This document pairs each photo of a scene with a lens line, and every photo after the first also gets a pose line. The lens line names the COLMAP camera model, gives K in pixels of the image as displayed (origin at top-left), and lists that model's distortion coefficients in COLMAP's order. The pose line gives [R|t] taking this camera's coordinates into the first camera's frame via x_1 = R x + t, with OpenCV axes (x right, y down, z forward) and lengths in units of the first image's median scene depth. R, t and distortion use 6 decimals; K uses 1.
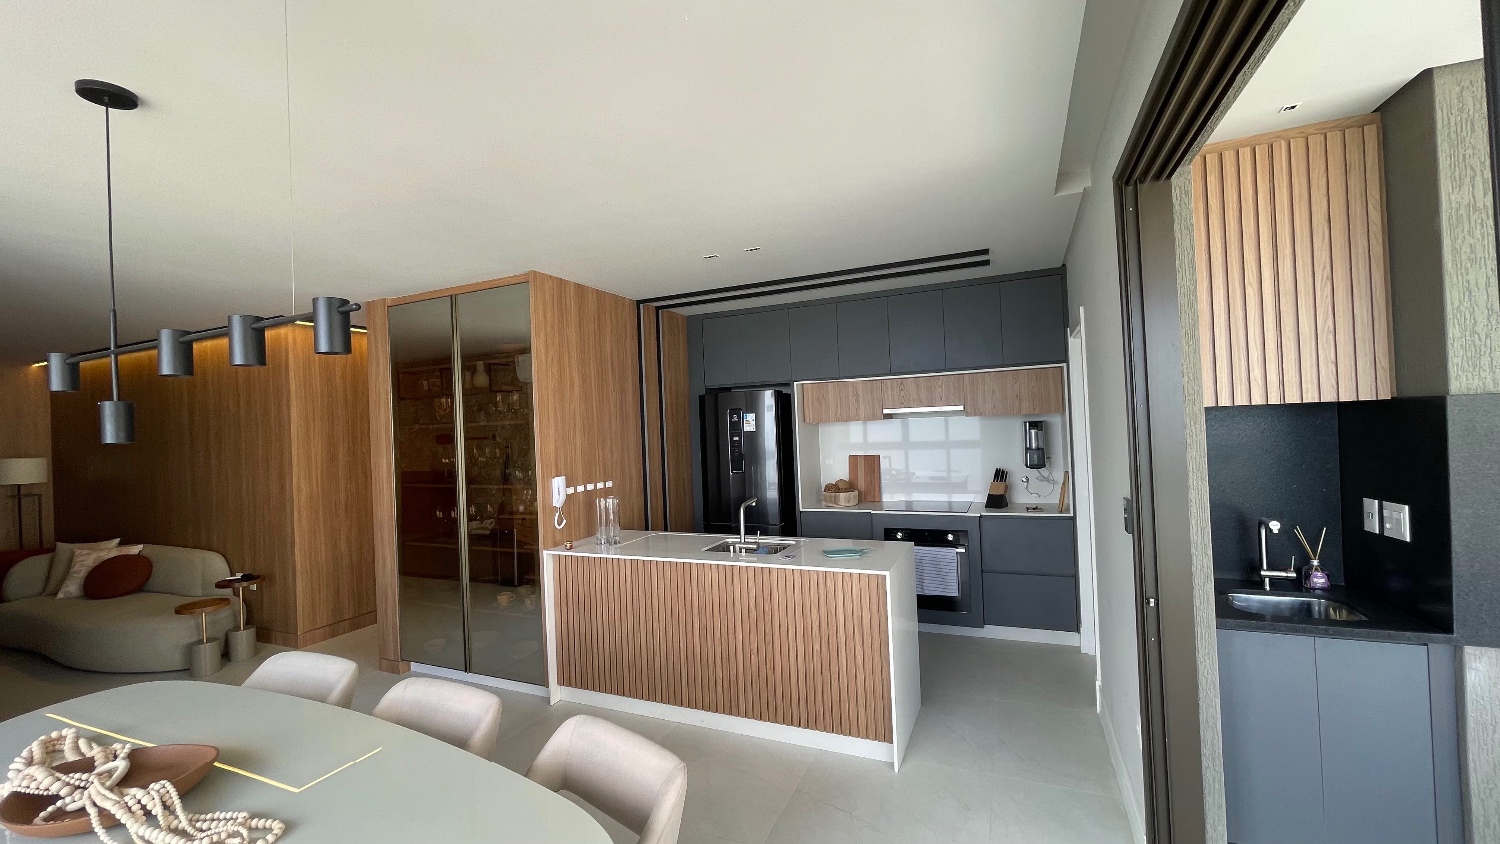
lens RADIAL K [[603.3, 0, 746.1], [0, 603.3, 417.8], [0, 0, 1]] dist [-0.001234, -0.000364]
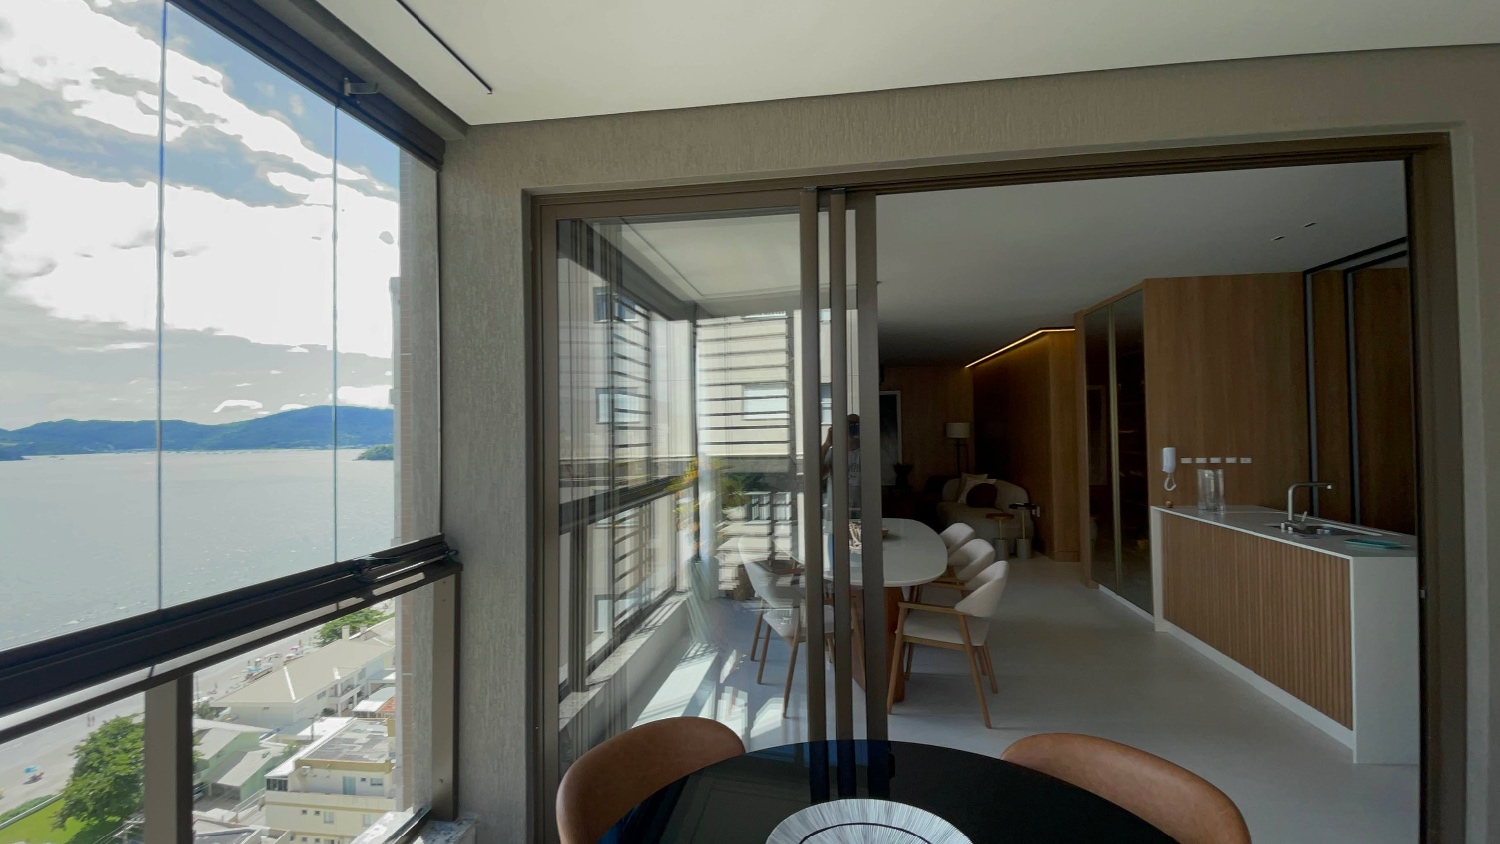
lens RADIAL K [[676.2, 0, 750.0], [0, 676.2, 422.0], [0, 0, 1]] dist [-0.000015, -0.000022]
pose [[0.288758, 0.027048, -0.957020, 0.553609], [0.017752, 0.999278, 0.033598, -0.009287], [0.957238, -0.026691, 0.288069, -0.132004]]
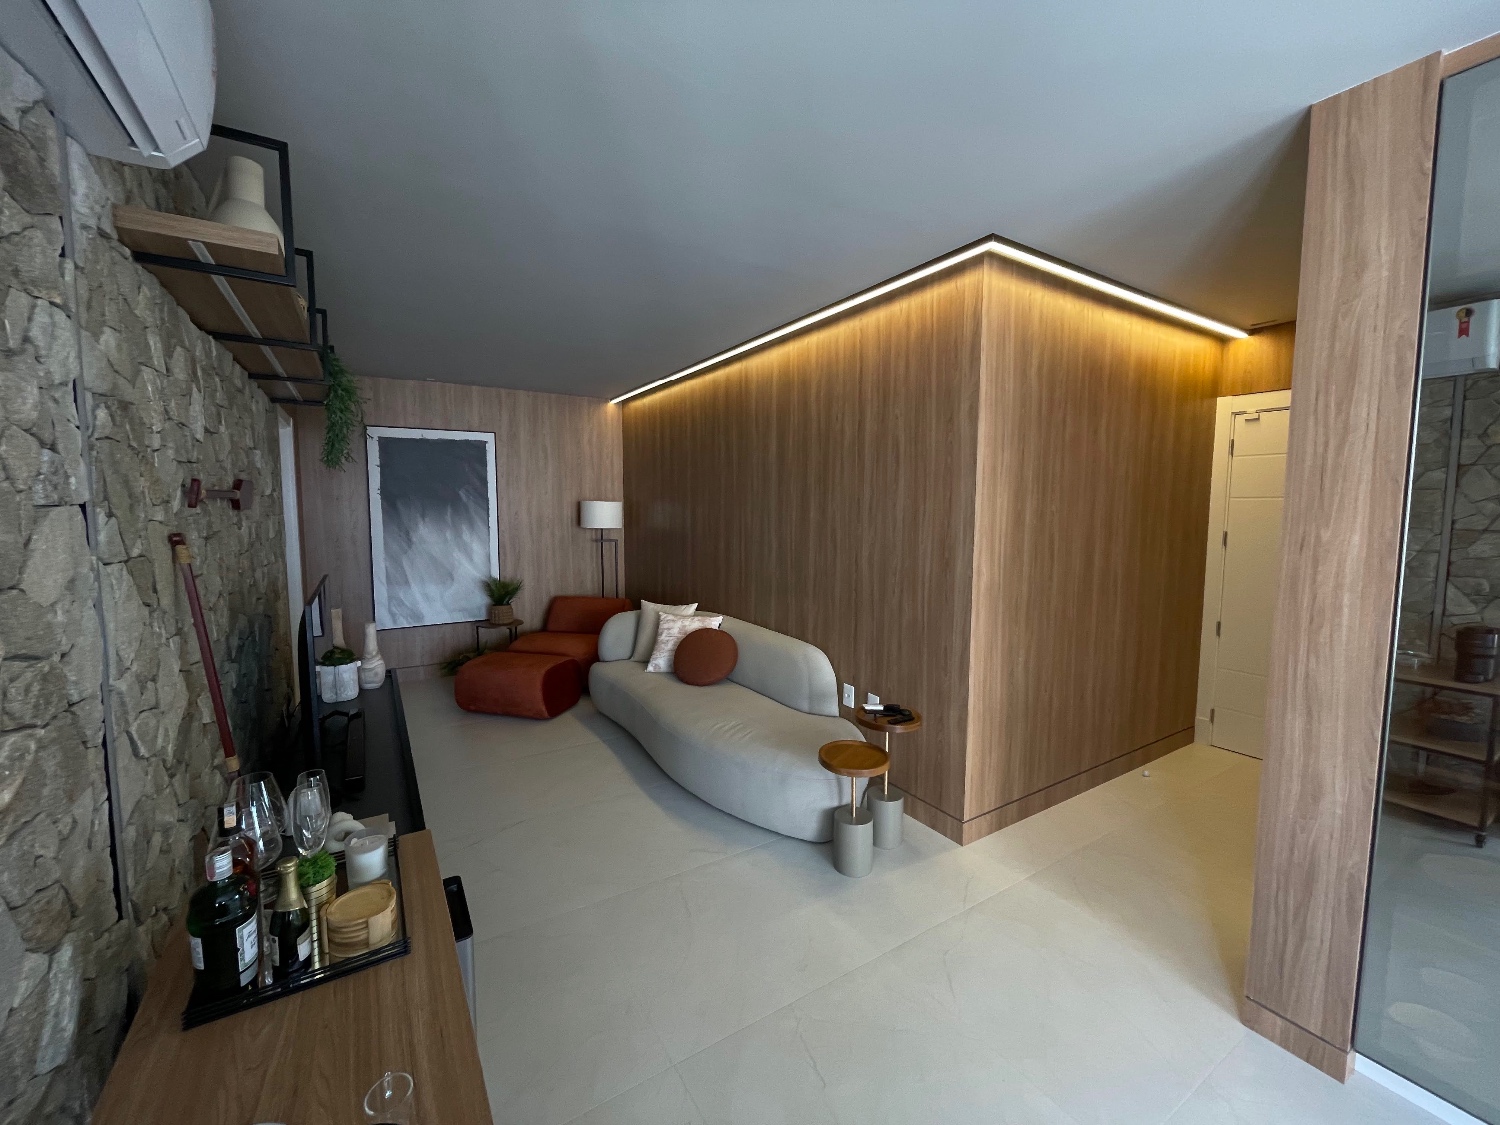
lens RADIAL K [[603.9, 0, 750.0], [0, 603.9, 562.5], [0, 0, 1]] dist [0.000866, 0.000065]
pose [[0.831920, 0.096129, -0.546505, -0.609890], [-0.031481, 0.991470, 0.126476, 0.045656], [0.554001, -0.088014, 0.827850, 0.419105]]
